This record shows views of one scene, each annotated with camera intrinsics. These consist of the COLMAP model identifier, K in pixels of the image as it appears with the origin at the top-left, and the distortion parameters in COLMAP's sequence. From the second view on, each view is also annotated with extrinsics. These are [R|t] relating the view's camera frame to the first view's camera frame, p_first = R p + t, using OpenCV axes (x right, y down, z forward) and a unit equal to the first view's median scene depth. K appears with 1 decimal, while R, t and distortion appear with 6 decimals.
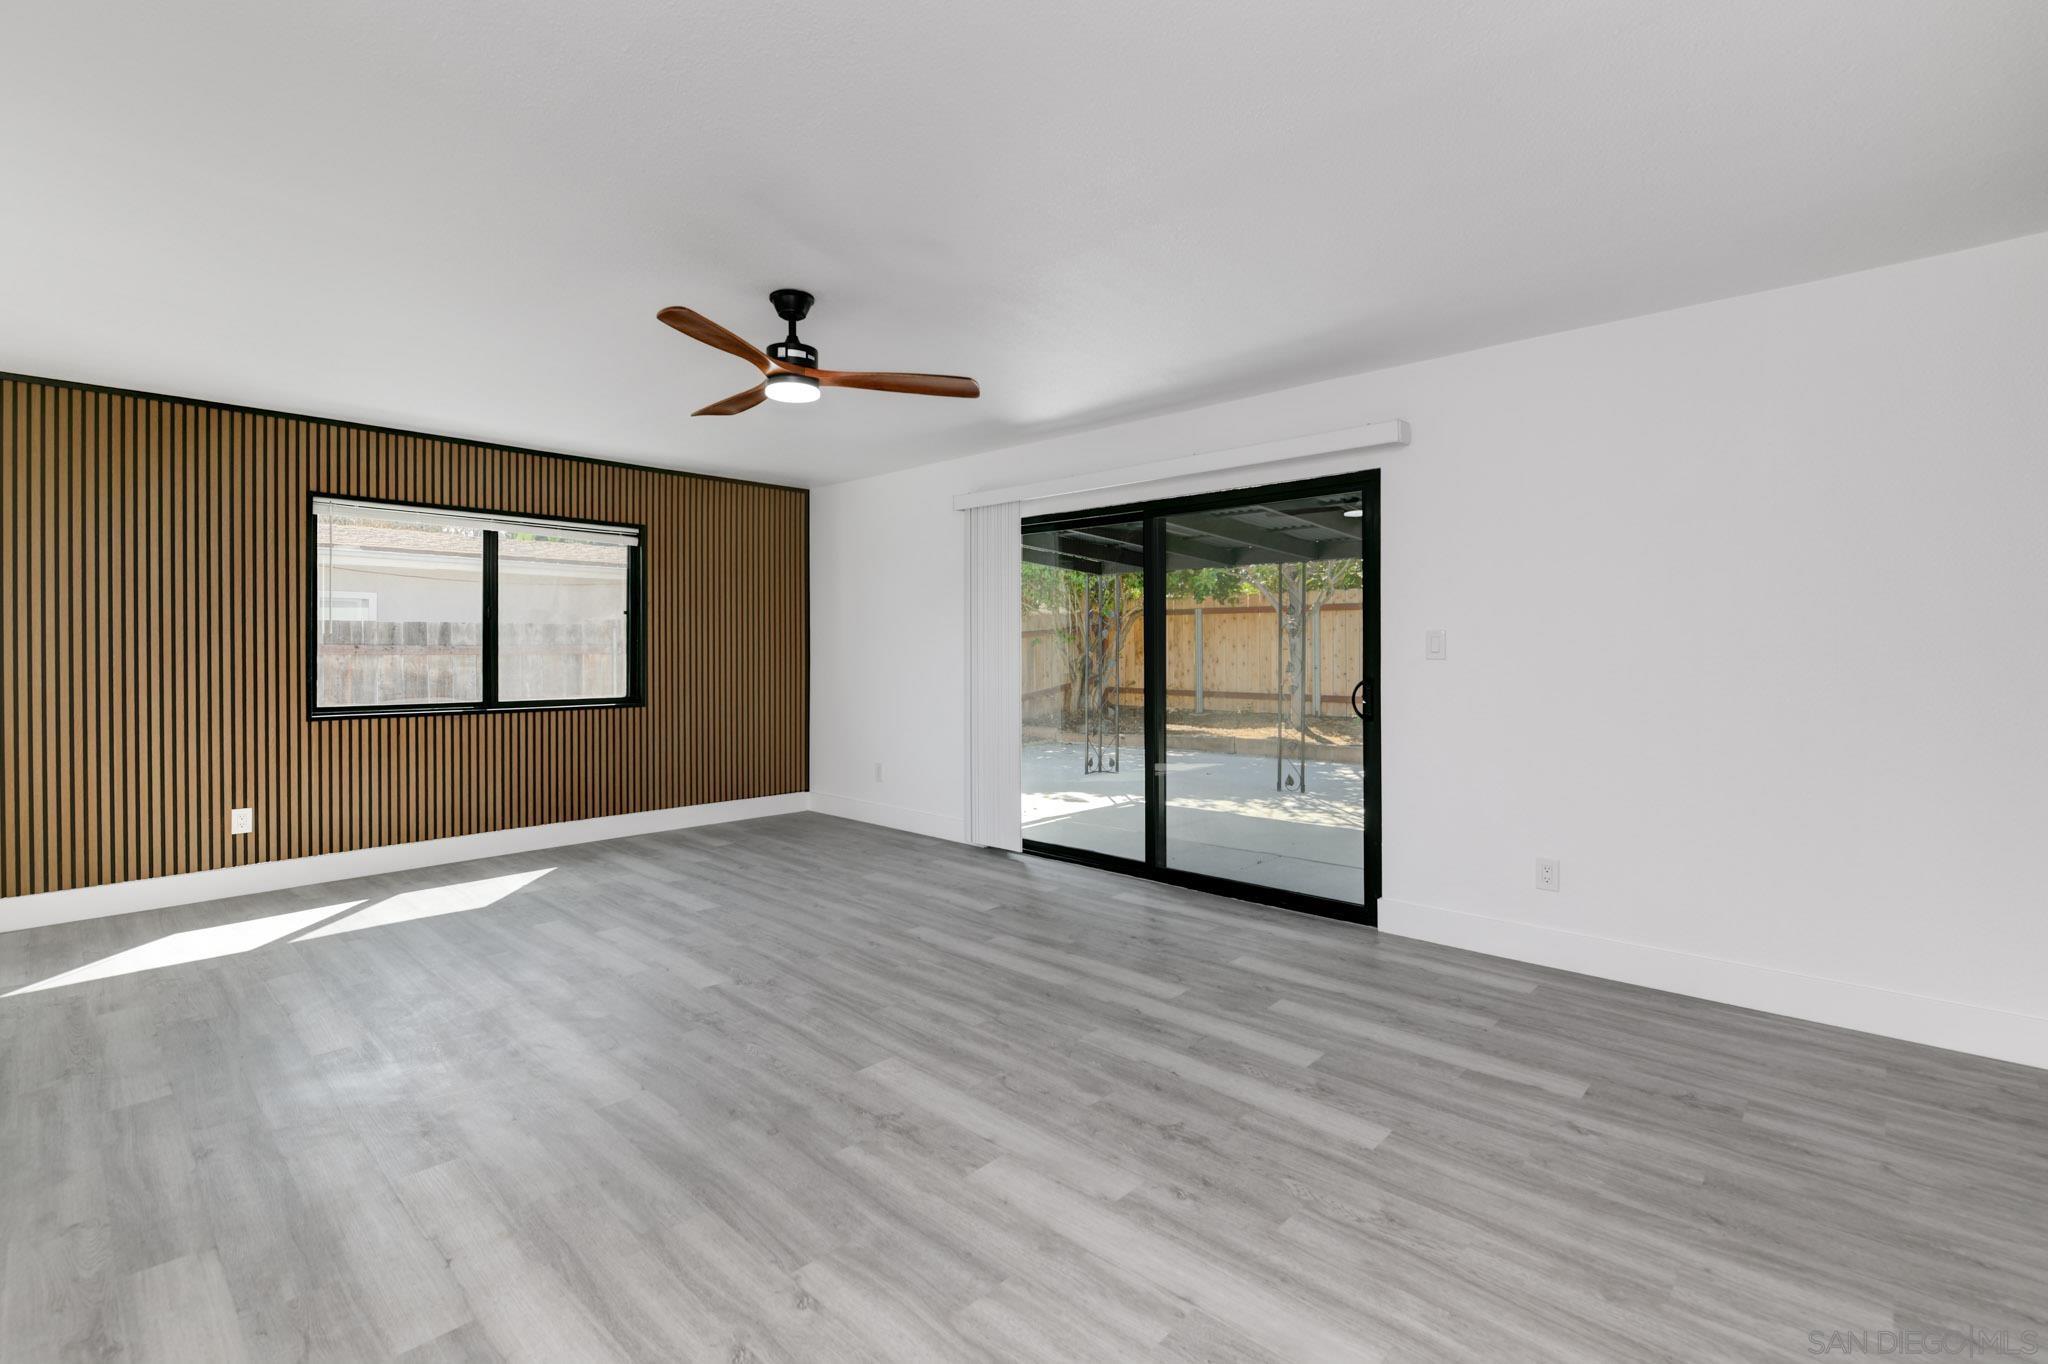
lens RADIAL K [[904.7, 0, 1000.2], [0, 904.7, 651.8], [0, 0, 1]] dist [-0.002143, -0.001381]
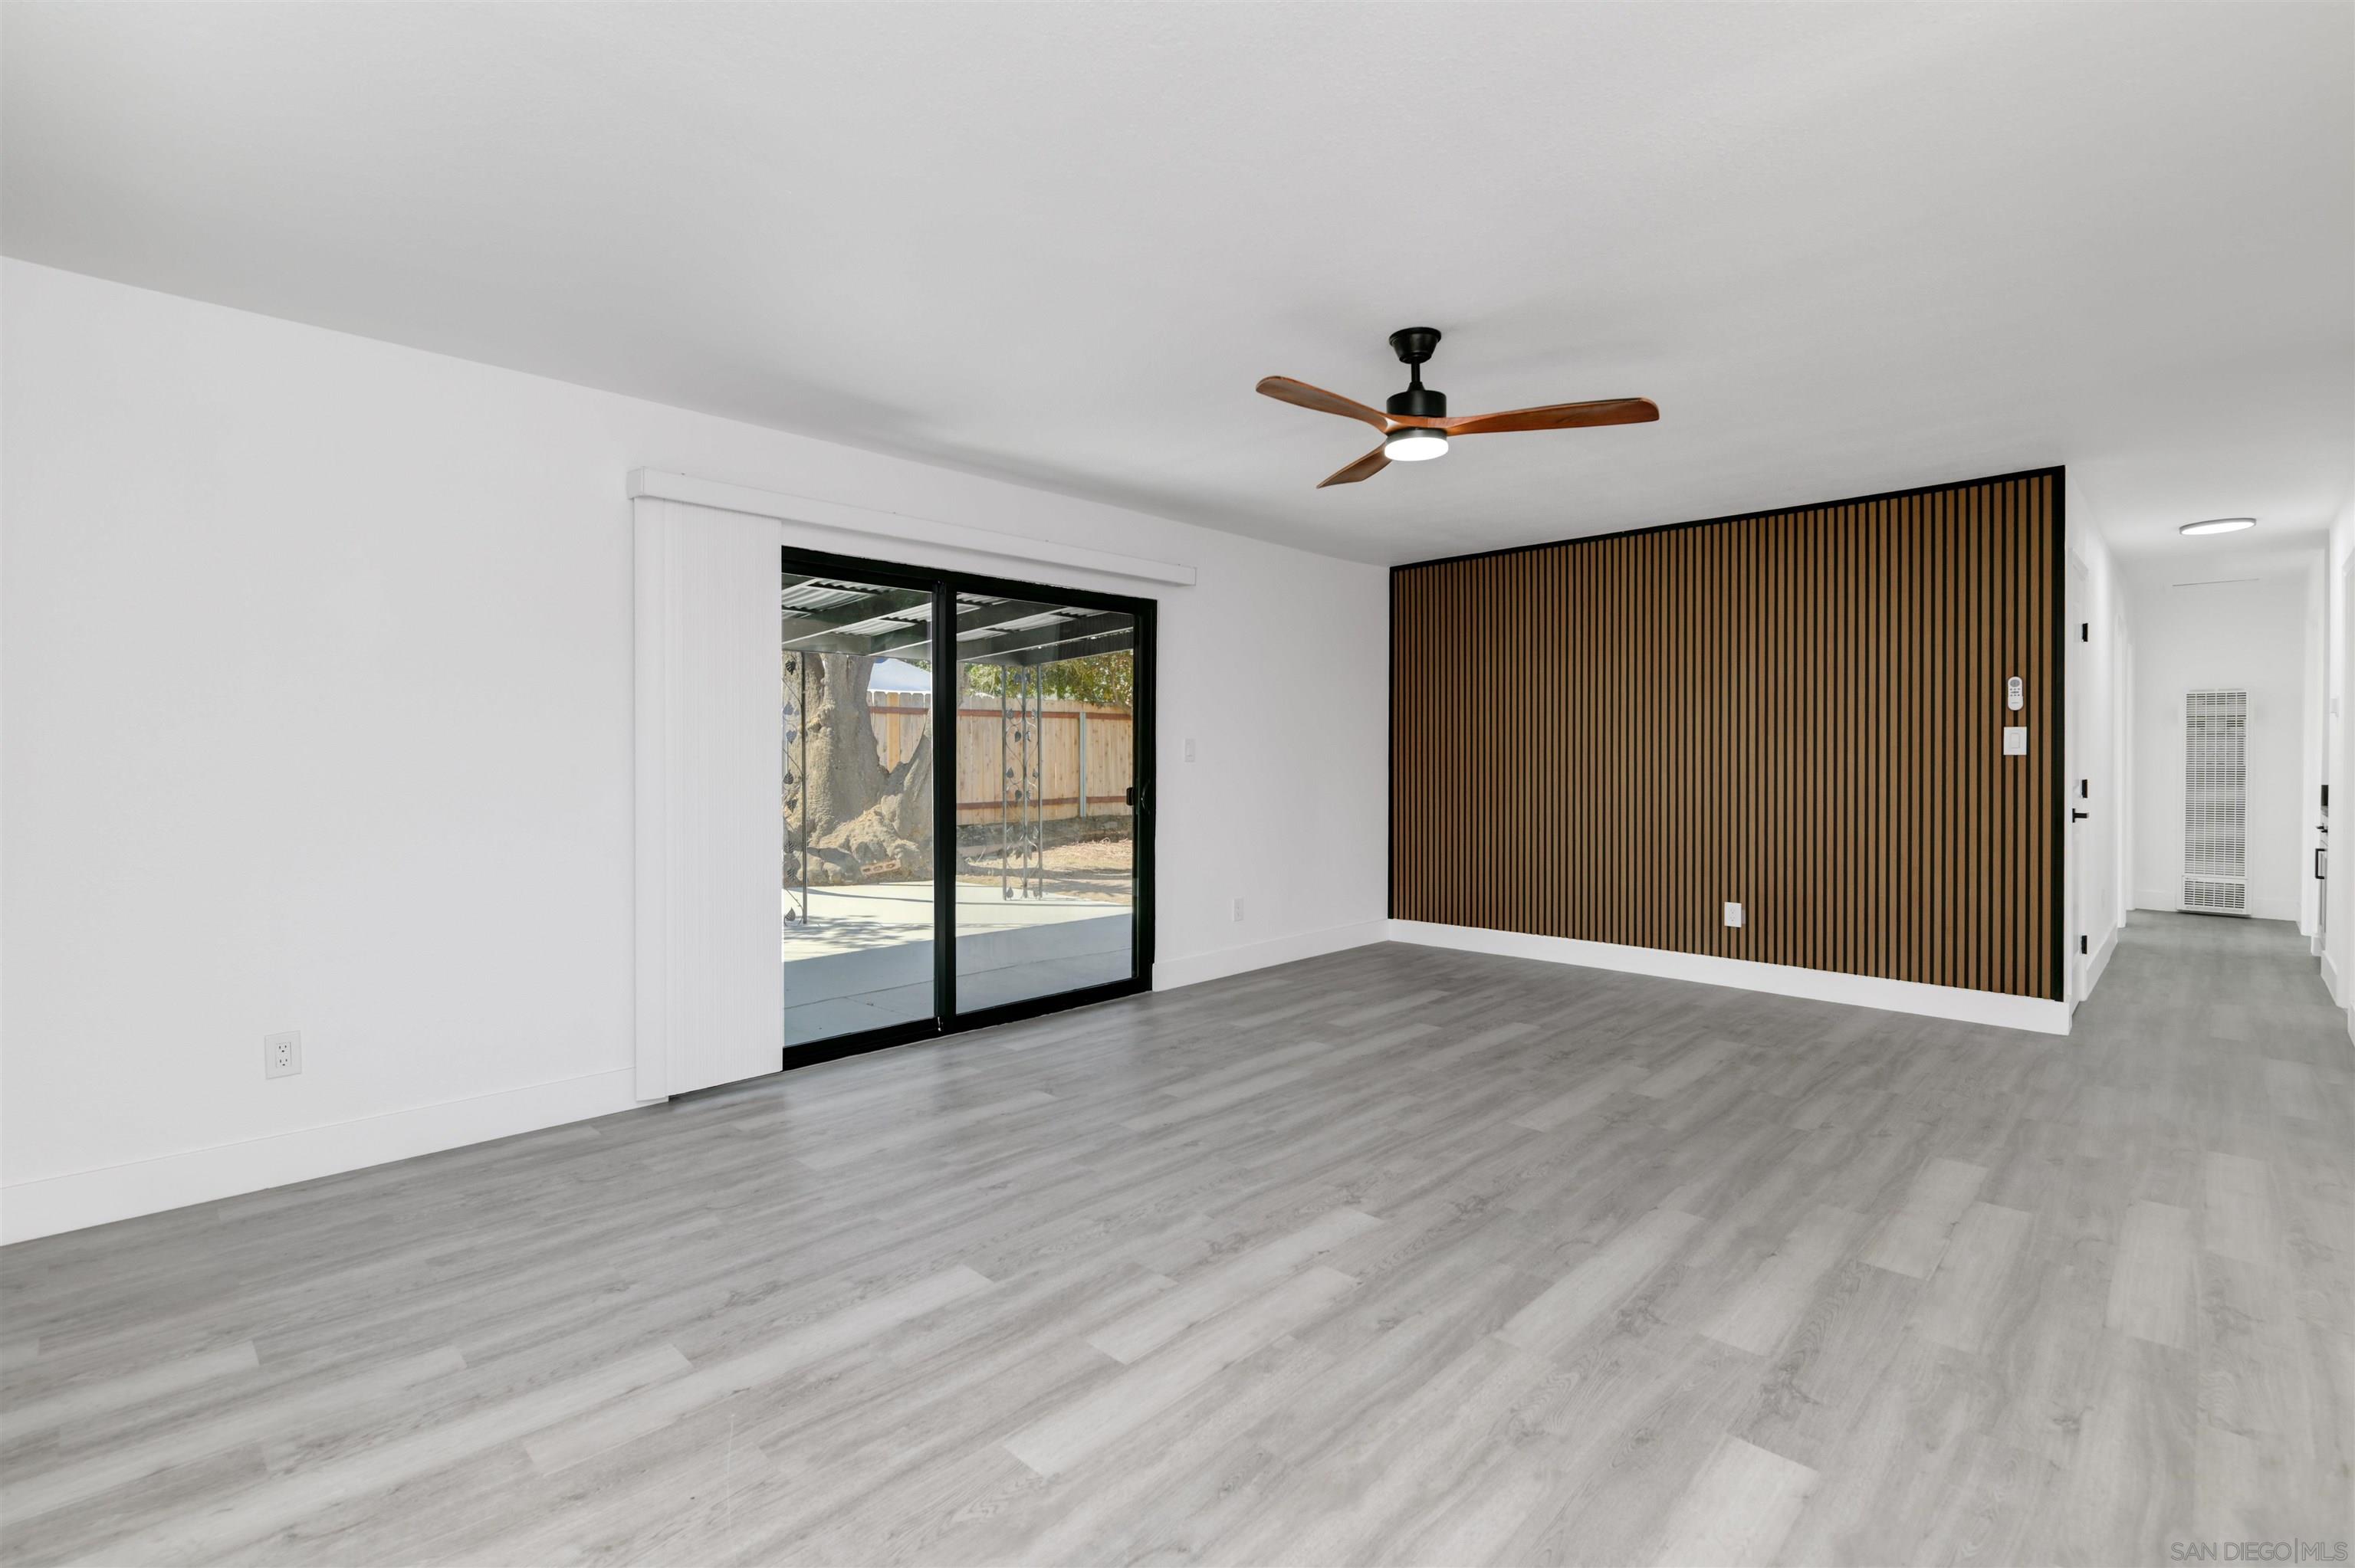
lens RADIAL K [[1059.2, 0, 1191.0], [0, 1059.2, 754.6], [0, 0, 1]] dist [0.007170, -0.007753]
pose [[0.000966, 0.006515, 0.999978, -1.100826], [0.000577, 0.999979, -0.006515, 0.006353], [-0.999999, 0.000583, 0.000962, 1.077613]]
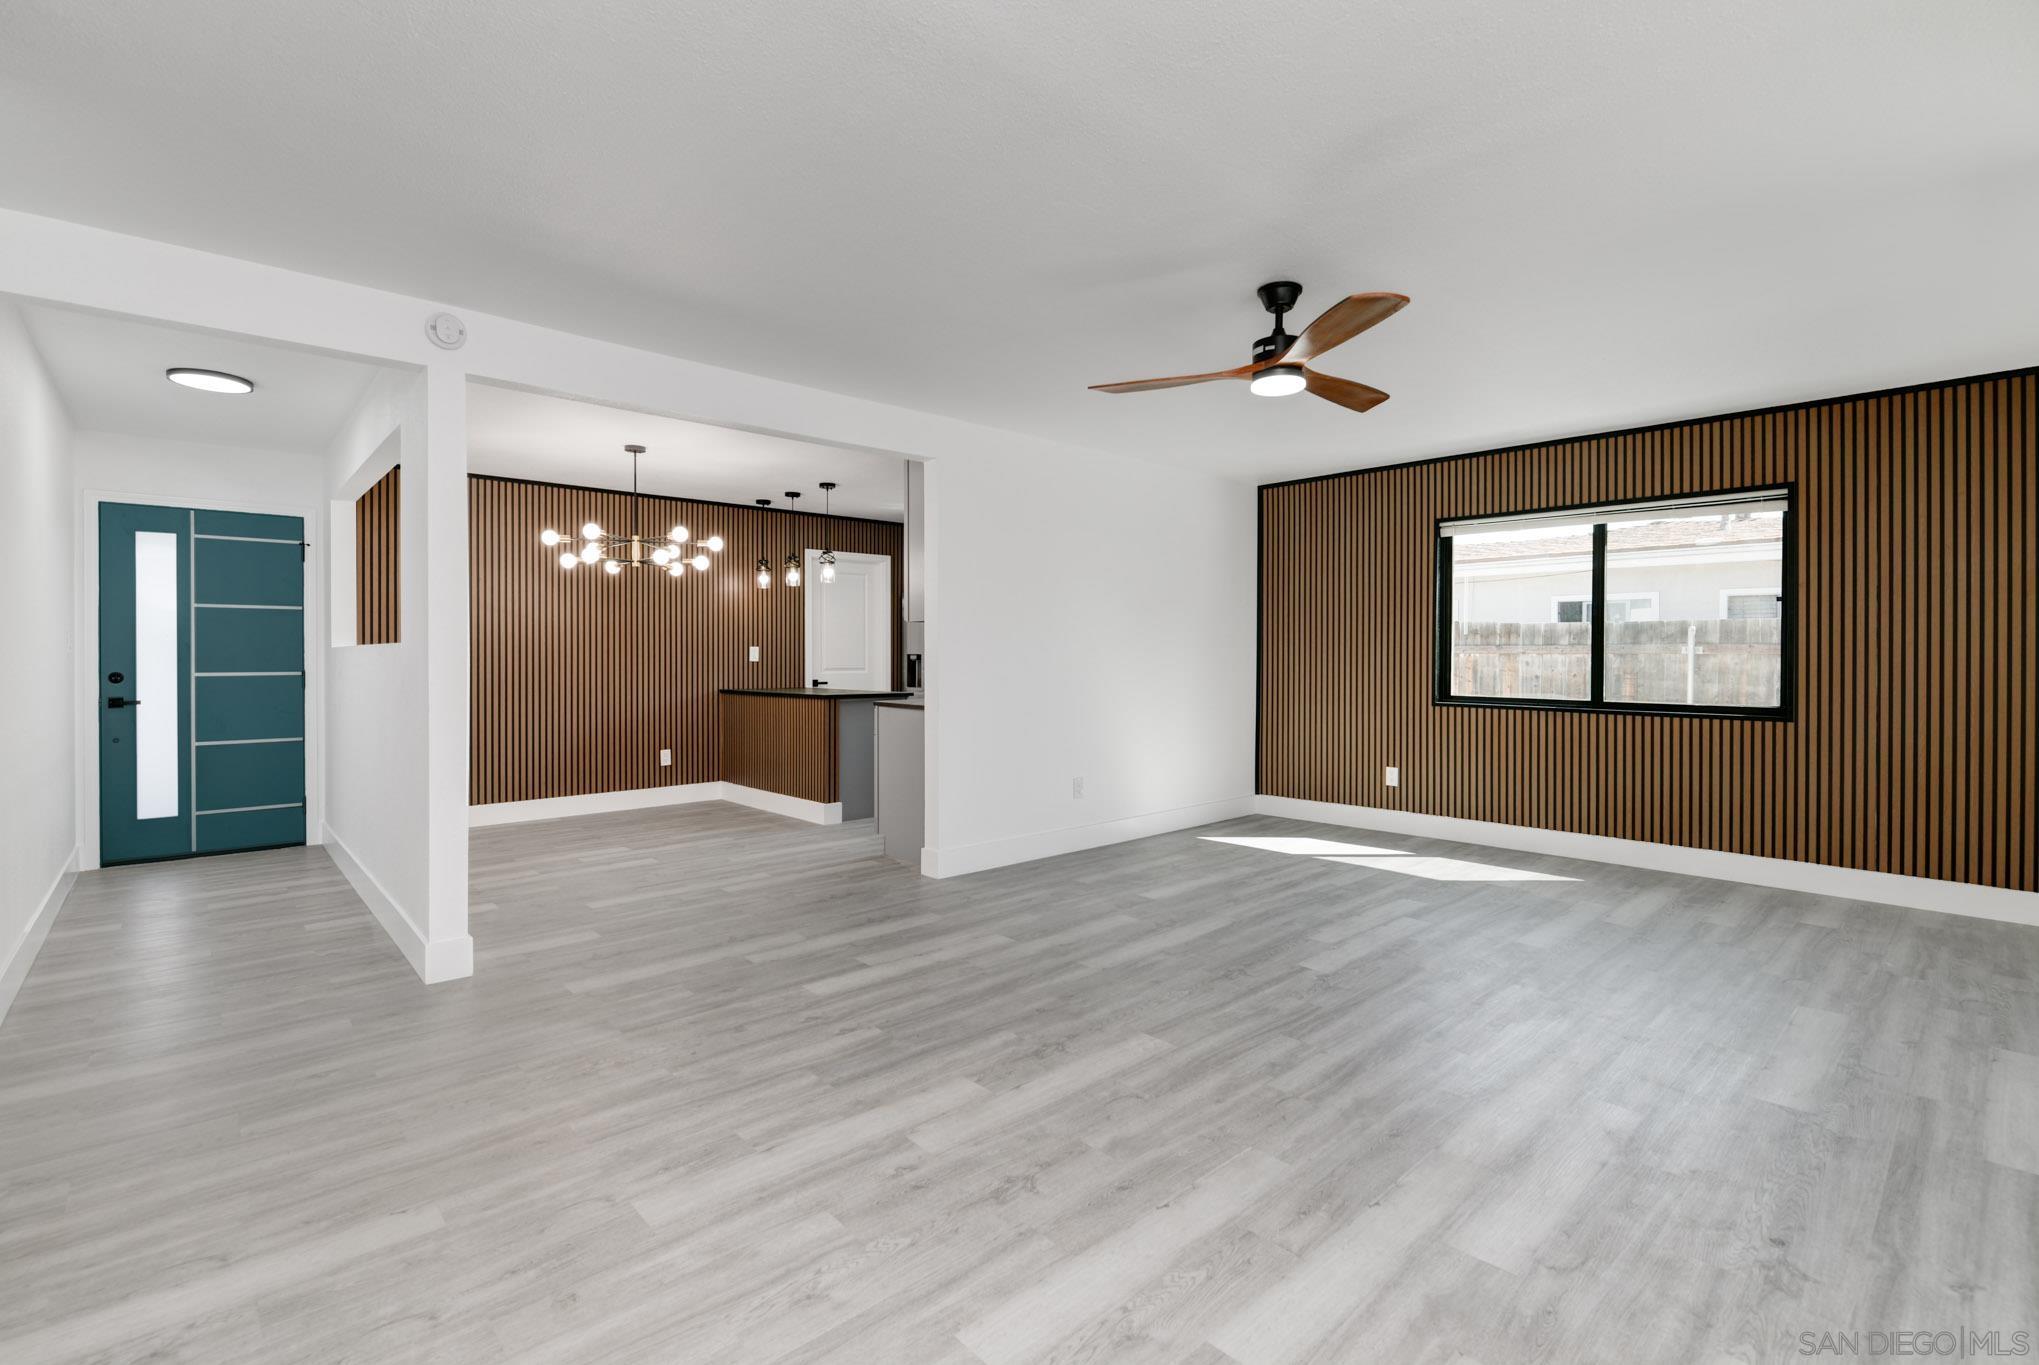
lens RADIAL K [[919.8, 0, 1023.9], [0, 919.8, 657.4], [0, 0, 1]] dist [0.022681, -0.018662]
pose [[-0.055845, 0.006379, -0.998419, 0.720220], [-0.000106, 0.999980, 0.006395, 0.003461], [0.998439, 0.000463, -0.055843, 0.690755]]
